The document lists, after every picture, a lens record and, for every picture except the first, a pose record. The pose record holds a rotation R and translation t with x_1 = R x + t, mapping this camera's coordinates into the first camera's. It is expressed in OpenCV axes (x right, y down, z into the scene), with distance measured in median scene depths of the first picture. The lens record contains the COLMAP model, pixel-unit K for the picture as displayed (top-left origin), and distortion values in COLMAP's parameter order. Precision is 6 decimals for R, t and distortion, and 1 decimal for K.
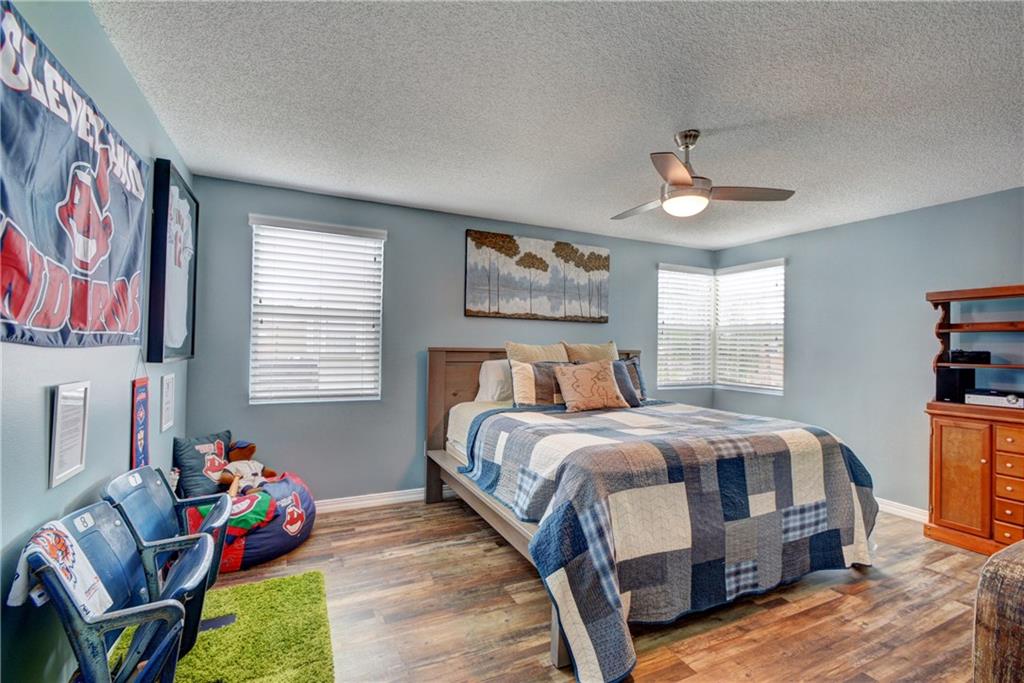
lens RADIAL K [[451.9, 0, 516.8], [0, 451.9, 340.5], [0, 0, 1]] dist [0.014597, -0.015514]
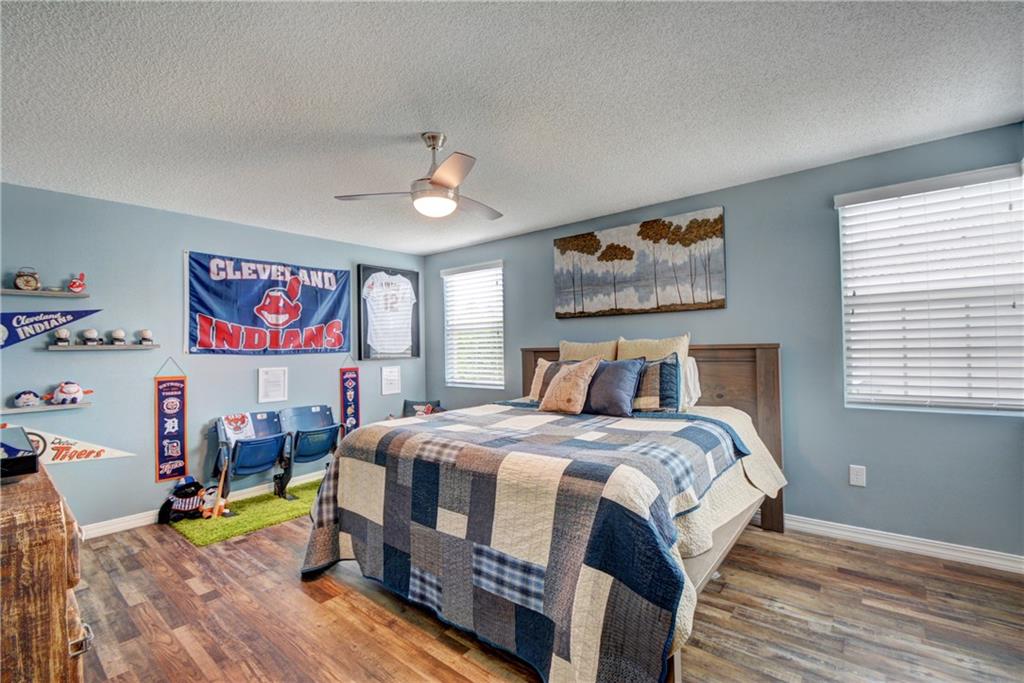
lens RADIAL K [[451.9, 0, 516.8], [0, 451.9, 340.5], [0, 0, 1]] dist [0.014597, -0.015514]
pose [[0.421794, -0.038193, -0.905887, 0.810956], [0.039048, 0.998951, -0.023935, 0.020116], [0.905851, -0.025277, 0.422843, 0.437224]]
